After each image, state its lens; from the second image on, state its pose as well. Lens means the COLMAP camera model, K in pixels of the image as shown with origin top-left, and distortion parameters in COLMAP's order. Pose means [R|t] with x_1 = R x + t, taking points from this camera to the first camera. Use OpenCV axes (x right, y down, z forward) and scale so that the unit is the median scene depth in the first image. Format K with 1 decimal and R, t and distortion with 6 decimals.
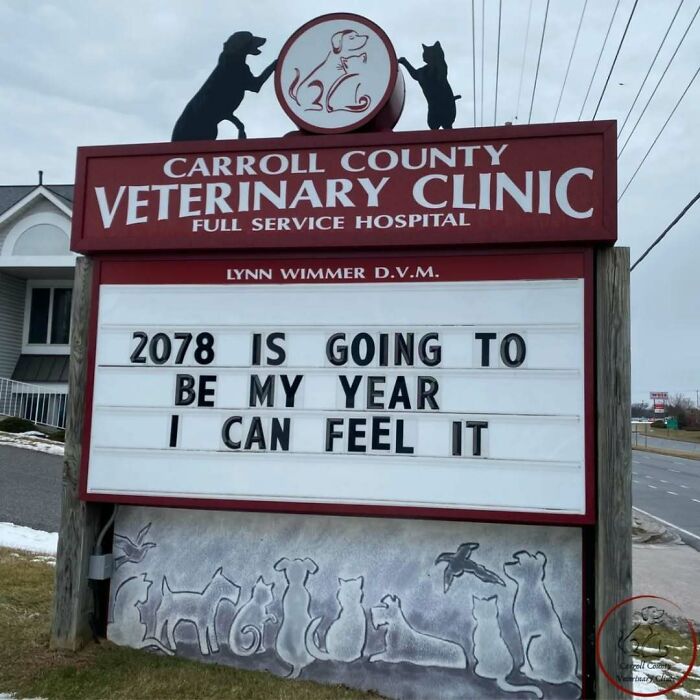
lens RADIAL K [[635.5, 0, 398.0], [0, 635.5, 352.4], [0, 0, 1]] dist [0.051213, -0.114274]
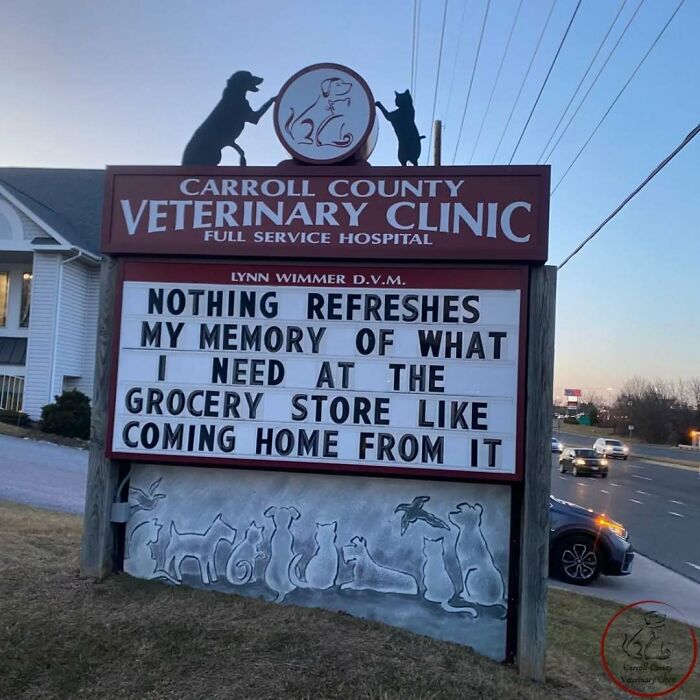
lens RADIAL K [[635.5, 0, 348.7], [0, 635.5, 366.4], [0, 0, 1]] dist [0.051213, -0.114274]
pose [[0.999105, 0.026839, 0.032687, -0.081438], [-0.027864, 0.999121, 0.031315, 0.005905], [-0.031818, -0.032198, 0.998975, -0.244166]]
